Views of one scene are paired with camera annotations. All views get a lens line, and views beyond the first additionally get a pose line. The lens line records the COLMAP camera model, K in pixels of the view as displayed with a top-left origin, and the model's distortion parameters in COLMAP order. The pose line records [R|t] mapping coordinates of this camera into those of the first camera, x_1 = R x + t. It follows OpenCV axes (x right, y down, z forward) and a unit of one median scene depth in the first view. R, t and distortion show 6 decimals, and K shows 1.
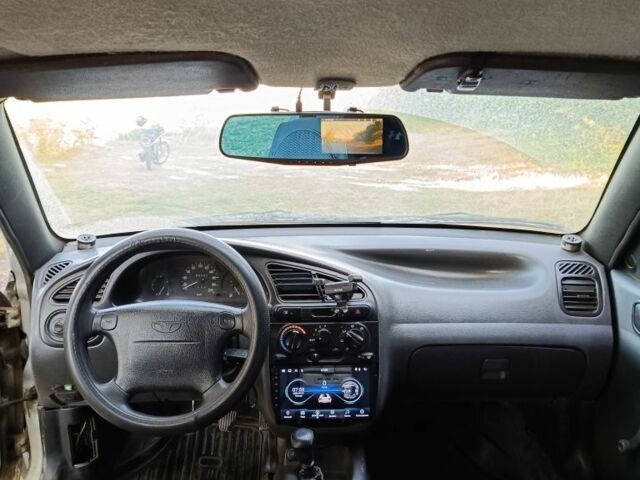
lens RADIAL K [[566.5, 0, 320.0], [0, 566.5, 240.0], [0, 0, 1]] dist [-0.006291, -0.003129]
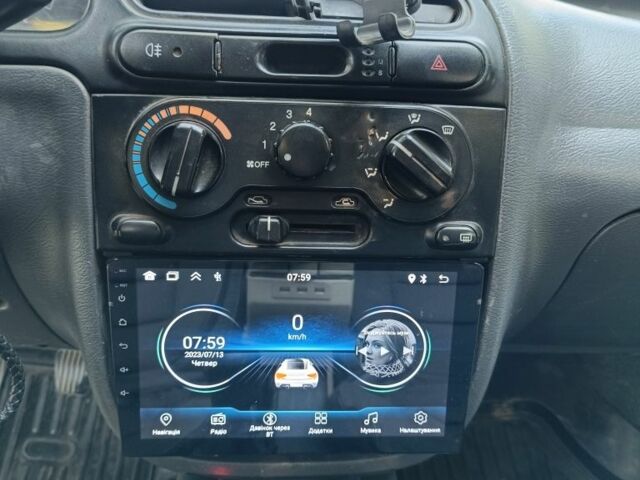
lens RADIAL K [[566.5, 0, 320.0], [0, 566.5, 240.0], [0, 0, 1]] dist [-0.006291, -0.003129]
pose [[0.997718, 0.036183, 0.056997, 0.001501], [-0.046061, 0.982064, 0.182838, 0.160311], [-0.049359, -0.185046, 0.981489, 0.730633]]
